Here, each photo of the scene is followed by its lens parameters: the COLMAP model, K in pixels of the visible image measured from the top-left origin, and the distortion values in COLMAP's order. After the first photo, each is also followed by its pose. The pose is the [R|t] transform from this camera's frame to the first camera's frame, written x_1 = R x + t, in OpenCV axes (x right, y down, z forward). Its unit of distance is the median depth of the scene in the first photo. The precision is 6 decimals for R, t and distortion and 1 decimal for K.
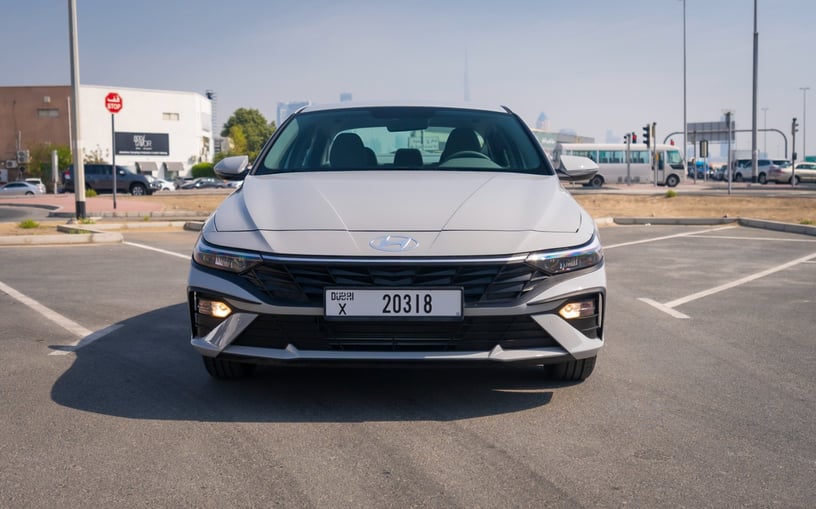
lens RADIAL K [[996.7, 0, 408.0], [0, 996.7, 254.5], [0, 0, 1]] dist [-0.003047, 0.054360]
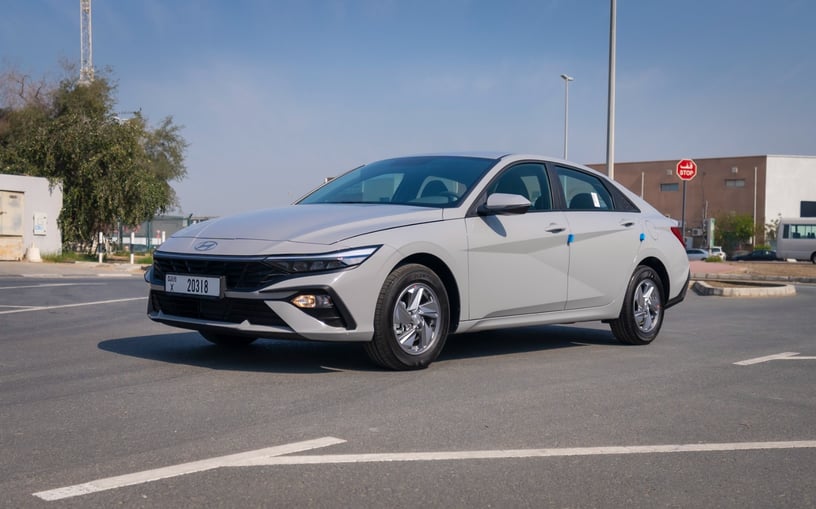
lens RADIAL K [[996.7, 0, 408.0], [0, 996.7, 254.5], [0, 0, 1]] dist [-0.003047, 0.054360]
pose [[0.774661, 0.032264, -0.631553, 0.153069], [-0.076606, 0.996131, -0.043075, 0.005624], [0.627719, 0.081749, 0.774135, 0.007198]]
